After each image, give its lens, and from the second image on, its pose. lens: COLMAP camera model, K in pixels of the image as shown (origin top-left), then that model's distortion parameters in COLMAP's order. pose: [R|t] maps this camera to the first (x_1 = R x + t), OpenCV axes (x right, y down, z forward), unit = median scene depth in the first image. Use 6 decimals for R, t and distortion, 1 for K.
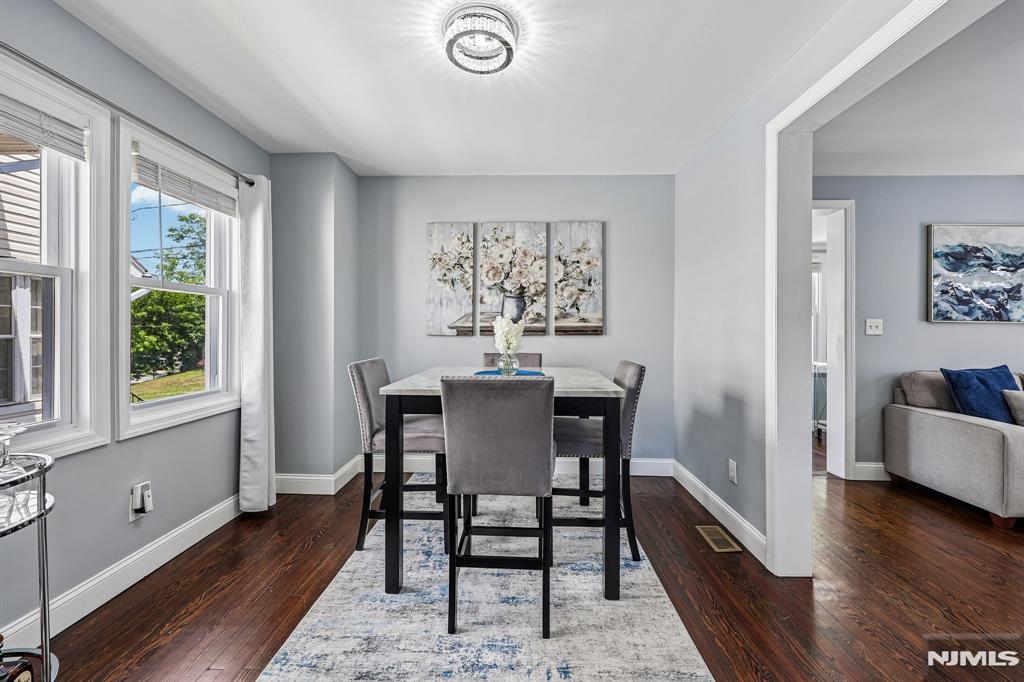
lens RADIAL K [[413.7, 0, 510.9], [0, 413.7, 329.5], [0, 0, 1]] dist [0.000271, 0.000026]
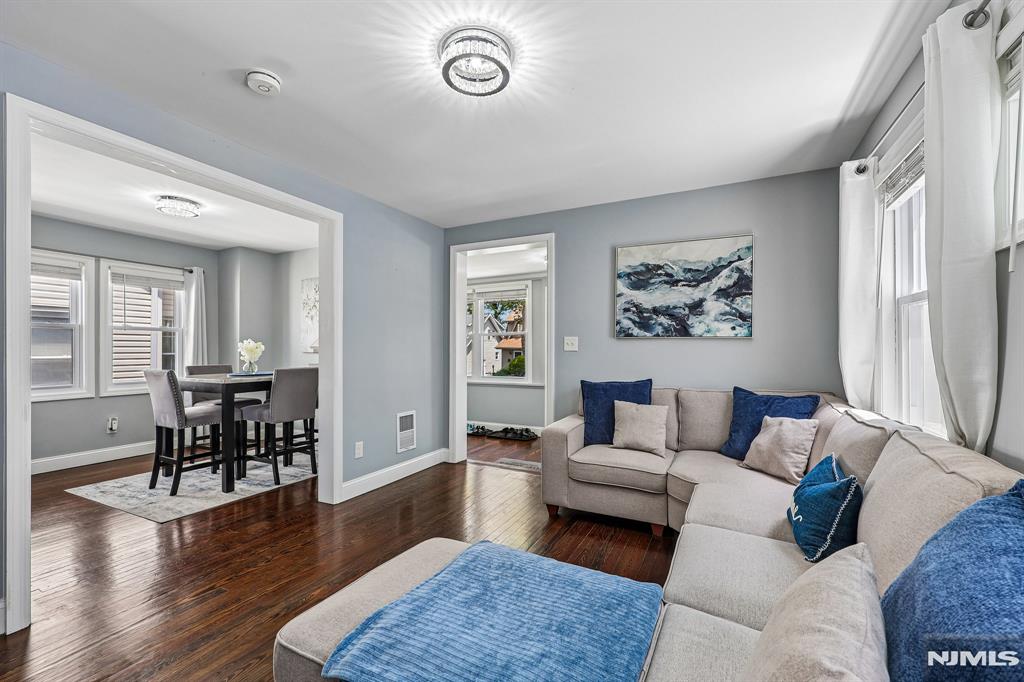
lens RADIAL K [[419.8, 0, 512.7], [0, 419.8, 345.7], [0, 0, 1]] dist [0.002150, 0.000054]
pose [[0.906095, -0.009410, -0.422969, 1.198682], [0.005309, 0.999927, -0.010872, 0.010502], [0.423040, 0.007606, 0.906079, -0.092342]]
